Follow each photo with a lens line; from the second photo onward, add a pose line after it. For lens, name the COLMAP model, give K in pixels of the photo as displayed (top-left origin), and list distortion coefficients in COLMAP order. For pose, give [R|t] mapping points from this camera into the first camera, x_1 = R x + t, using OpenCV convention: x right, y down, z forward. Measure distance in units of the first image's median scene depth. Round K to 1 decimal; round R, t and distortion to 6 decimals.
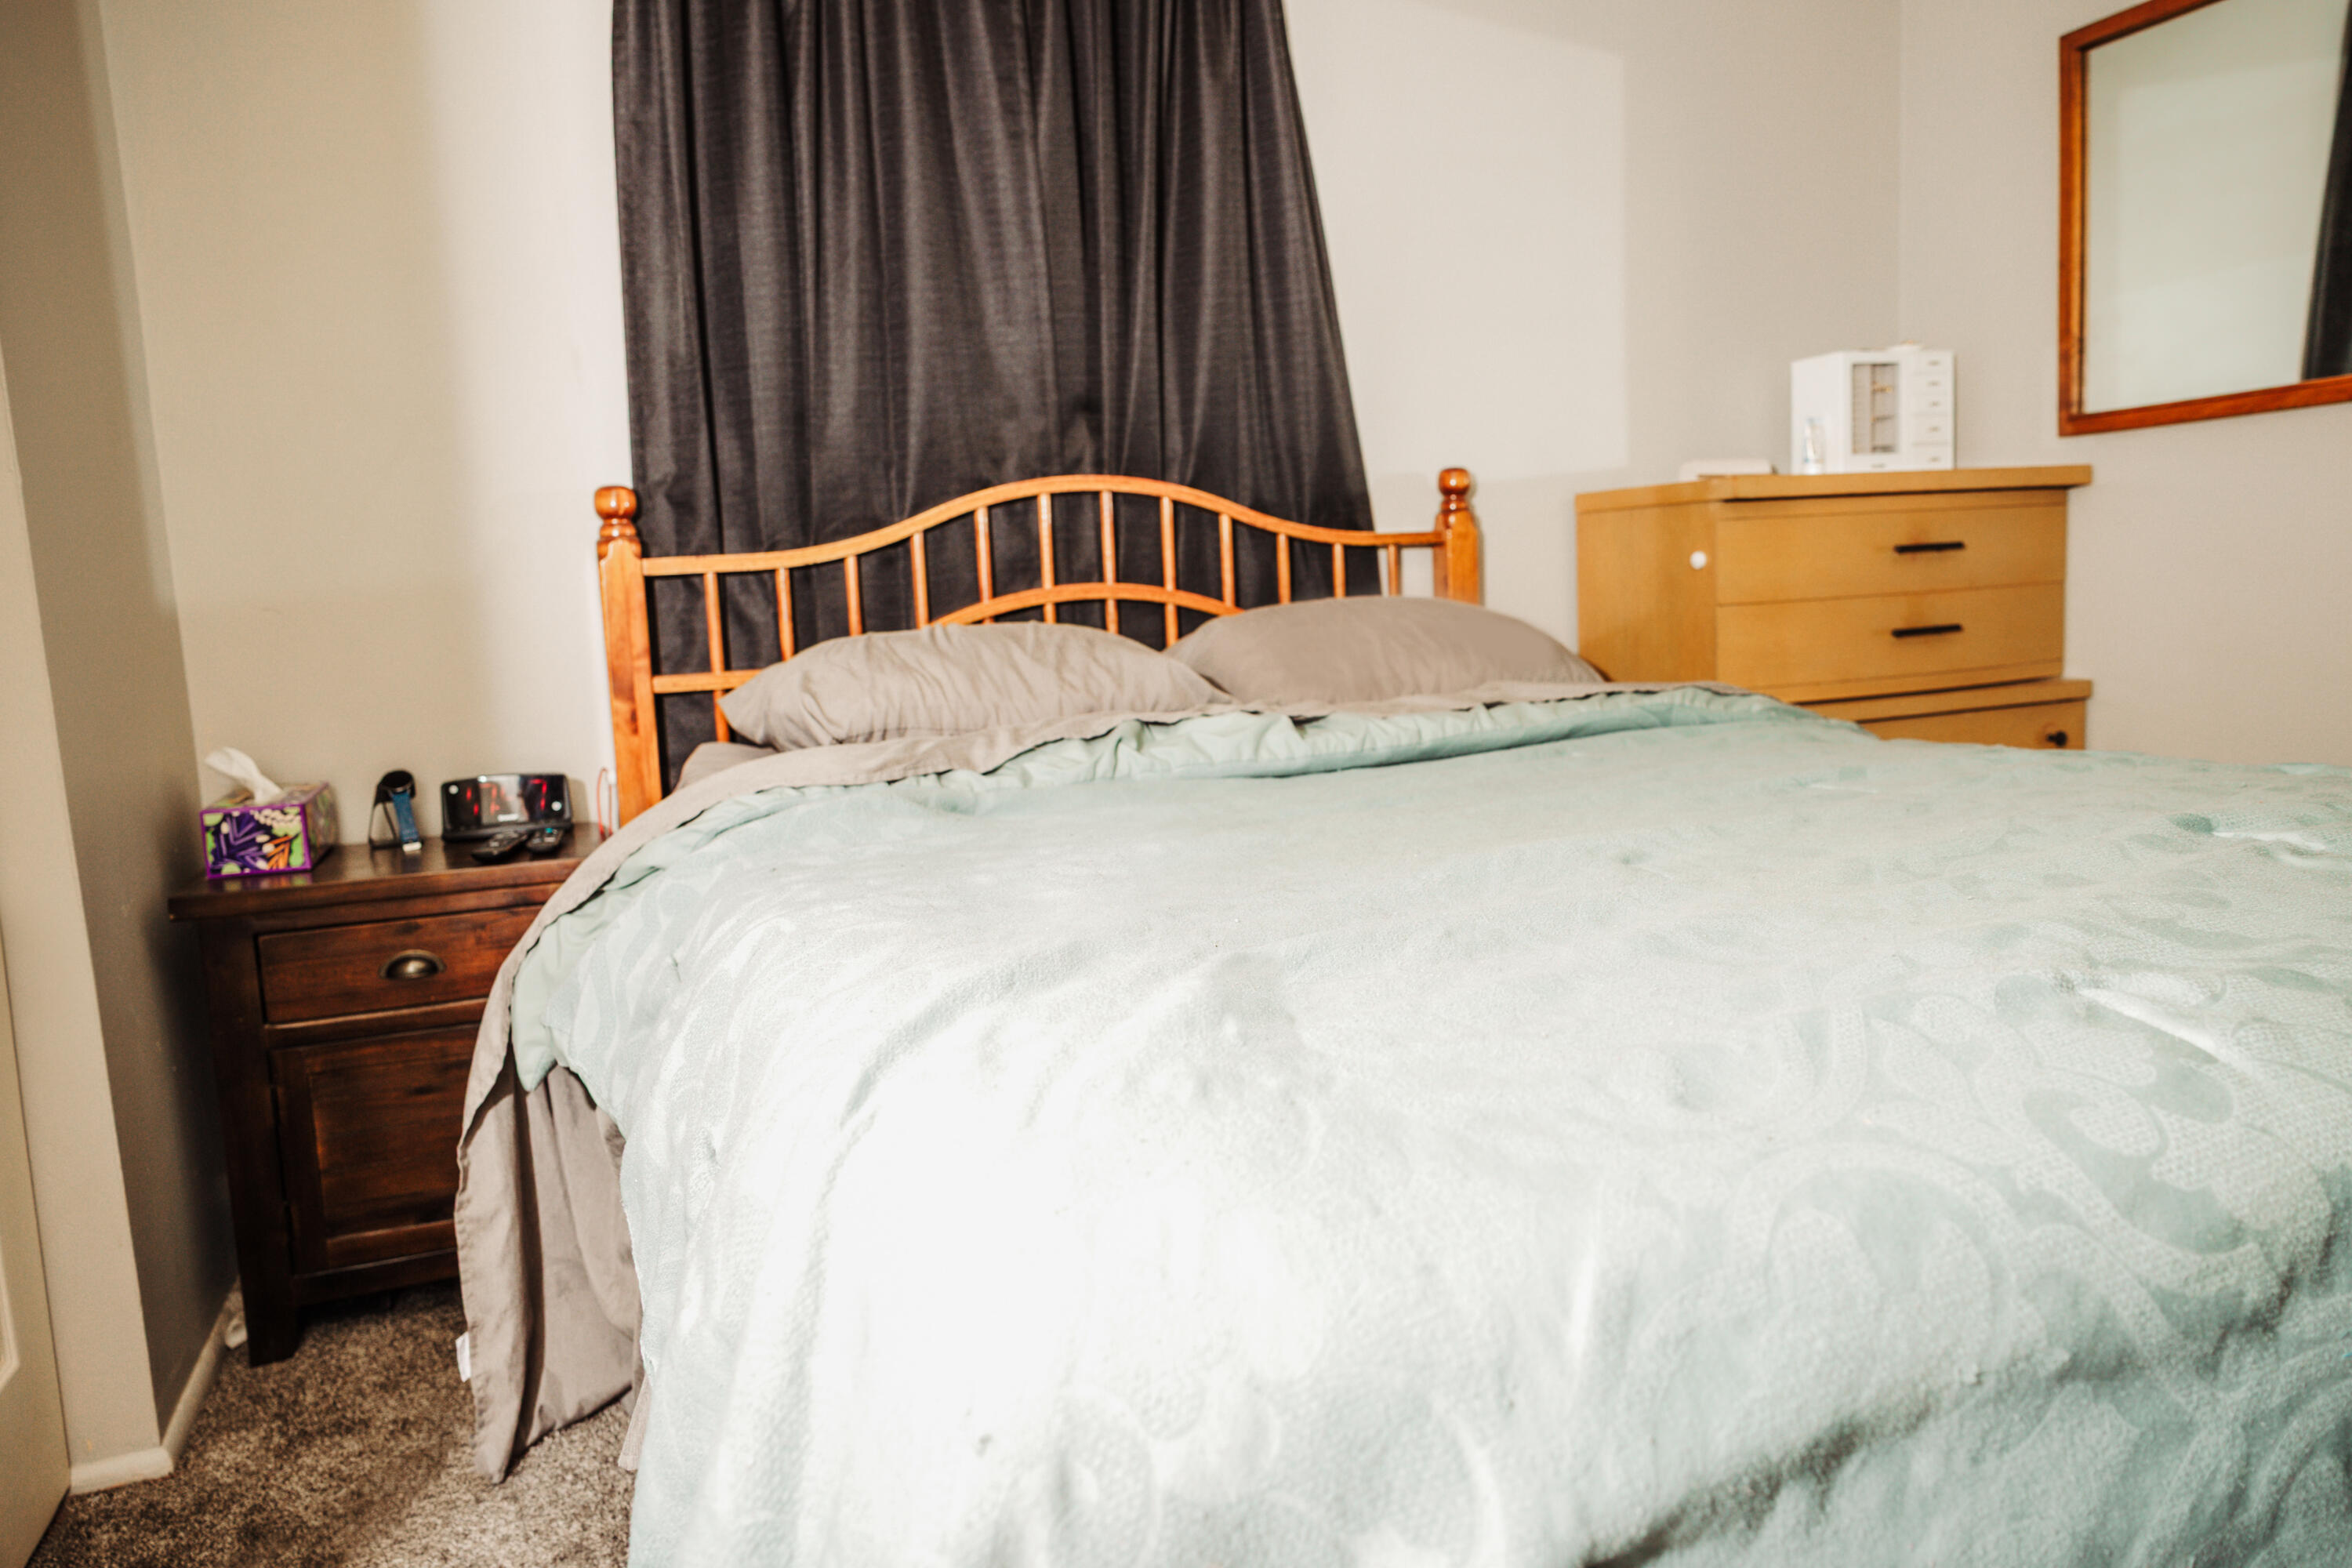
lens RADIAL K [[1606.0, 0, 1176.0], [0, 1606.0, 784.0], [0, 0, 1]] dist [0.004430, 0.001775]
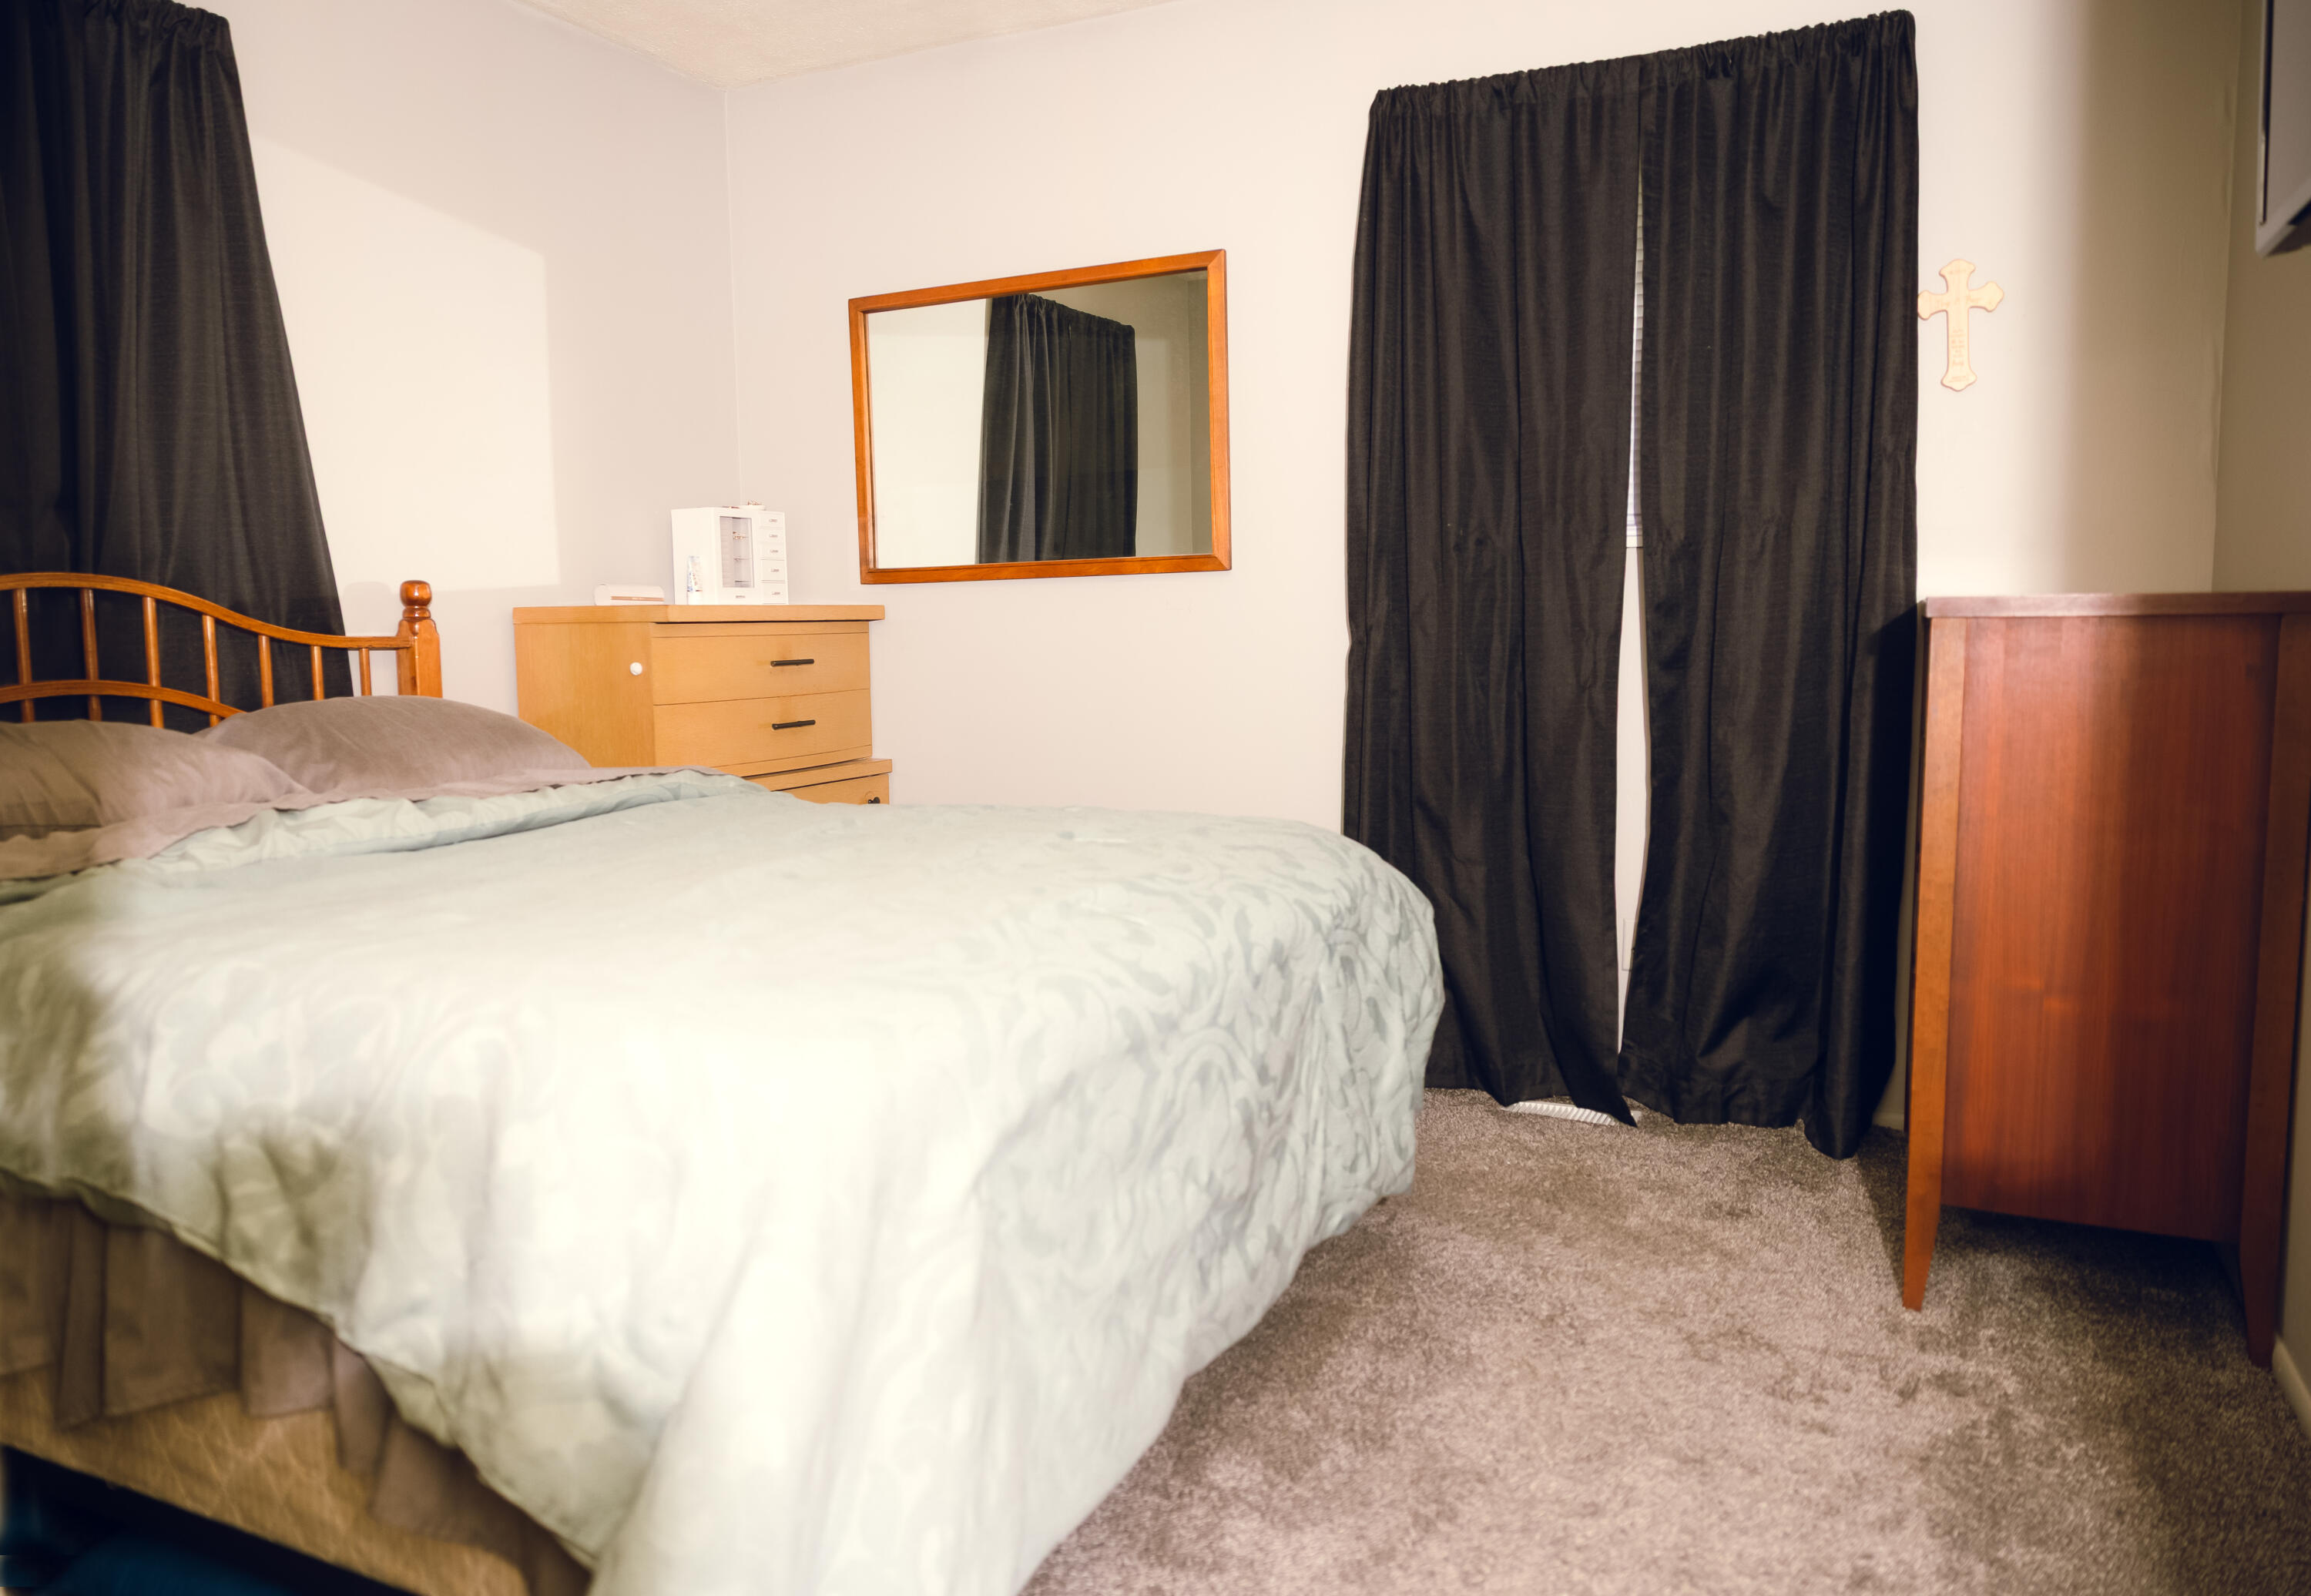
lens RADIAL K [[1557.2, 0, 1155.5], [0, 1557.2, 798.0], [0, 0, 1]] dist [0.030240, -0.000413]
pose [[0.731770, -0.033417, 0.680732, -0.203510], [0.062118, 0.997910, -0.017789, 0.007512], [-0.678715, 0.055303, 0.732317, -0.154755]]
